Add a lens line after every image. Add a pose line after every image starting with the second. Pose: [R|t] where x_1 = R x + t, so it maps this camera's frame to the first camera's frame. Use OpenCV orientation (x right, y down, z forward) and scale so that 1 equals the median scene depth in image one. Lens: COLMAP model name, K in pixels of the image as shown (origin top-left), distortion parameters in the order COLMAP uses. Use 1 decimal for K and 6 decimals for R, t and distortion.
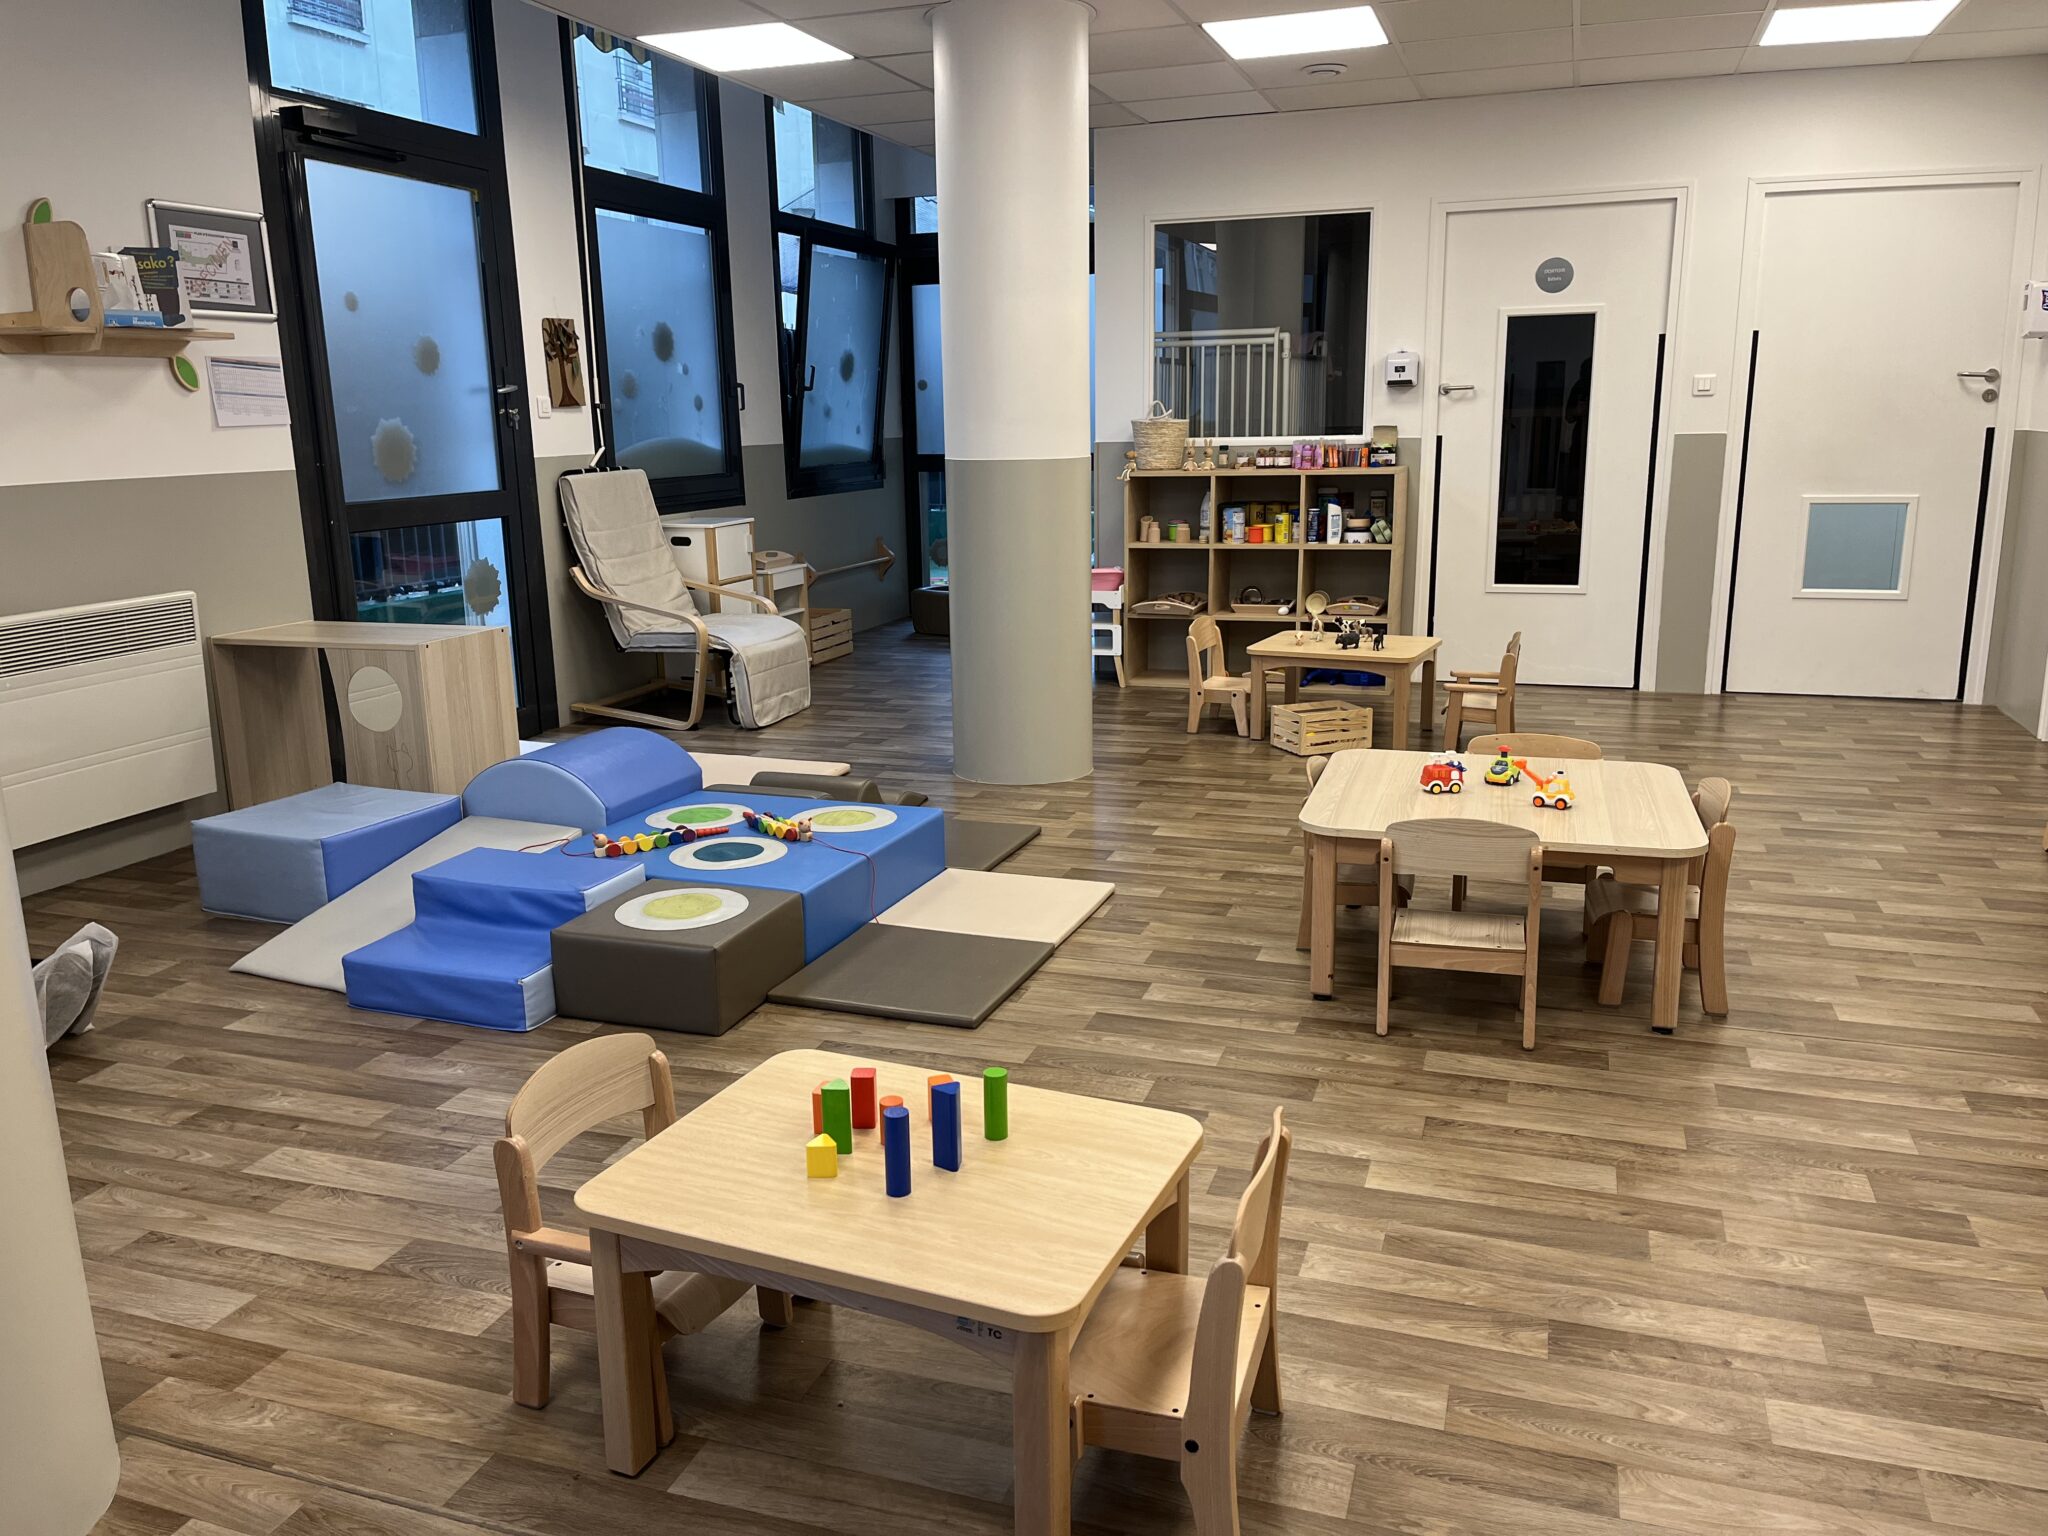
lens RADIAL K [[1589.9, 0, 1022.5], [0, 1589.9, 767.3], [0, 0, 1]] dist [-0.008668, -0.007568]
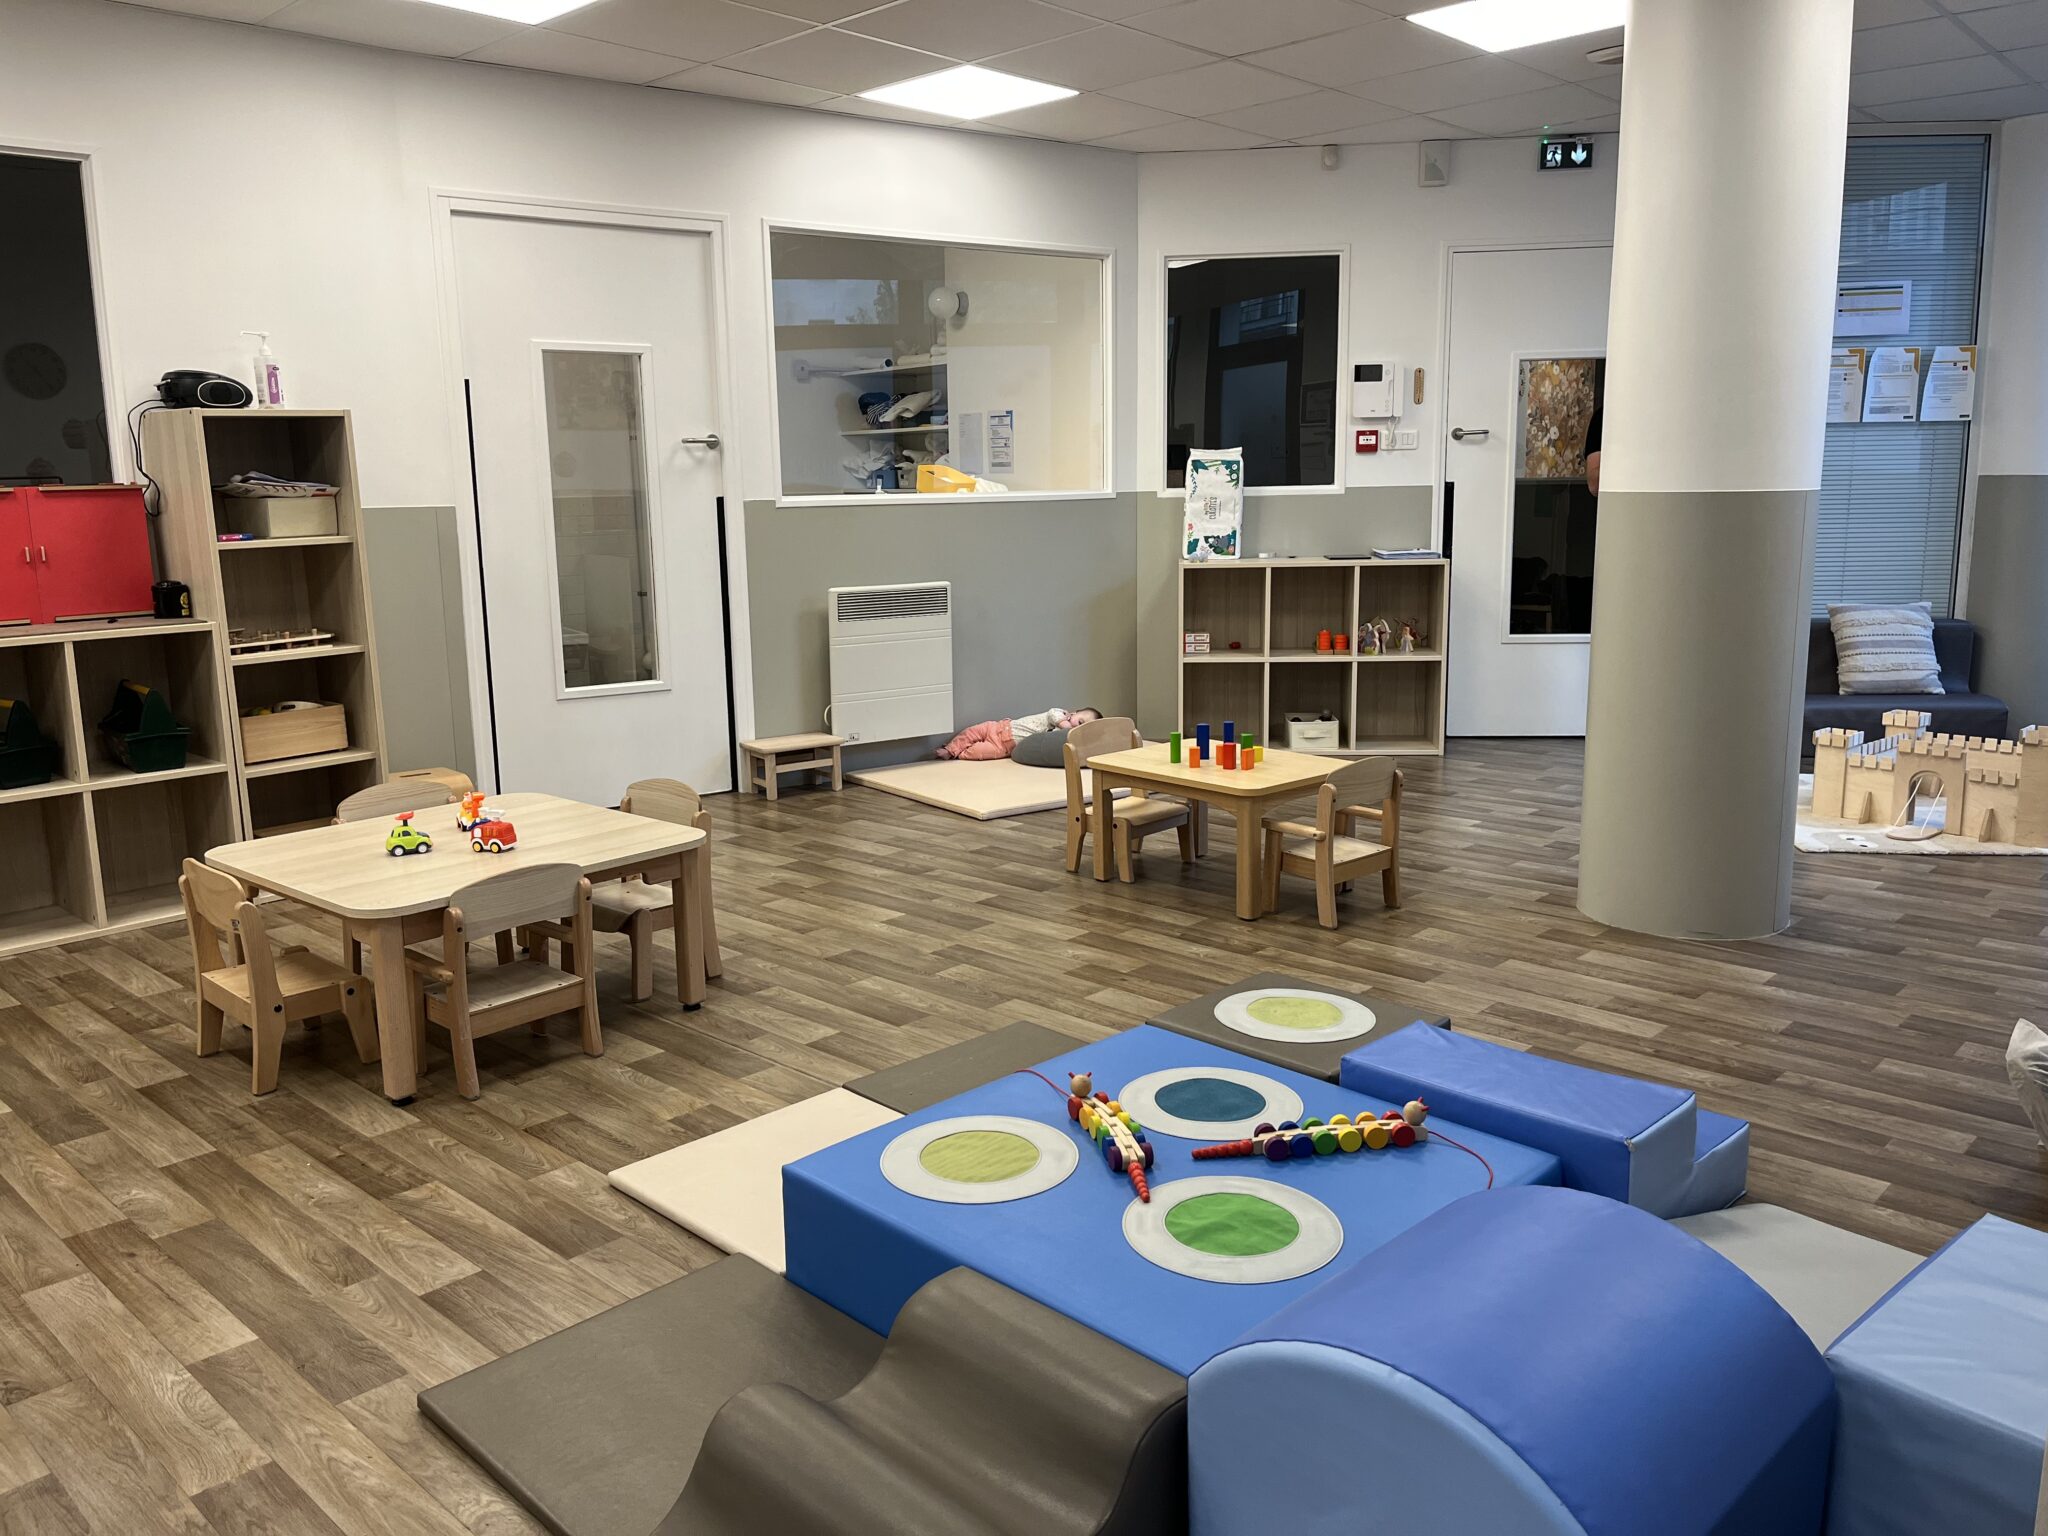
lens RADIAL K [[1589.9, 0, 1017.2], [0, 1589.9, 772.6], [0, 0, 1]] dist [-0.008668, -0.007568]
pose [[-0.912643, -0.044351, 0.406345, -0.432148], [0.118320, 0.922875, 0.366473, -0.362386], [-0.391259, 0.382538, -0.837007, 1.779768]]
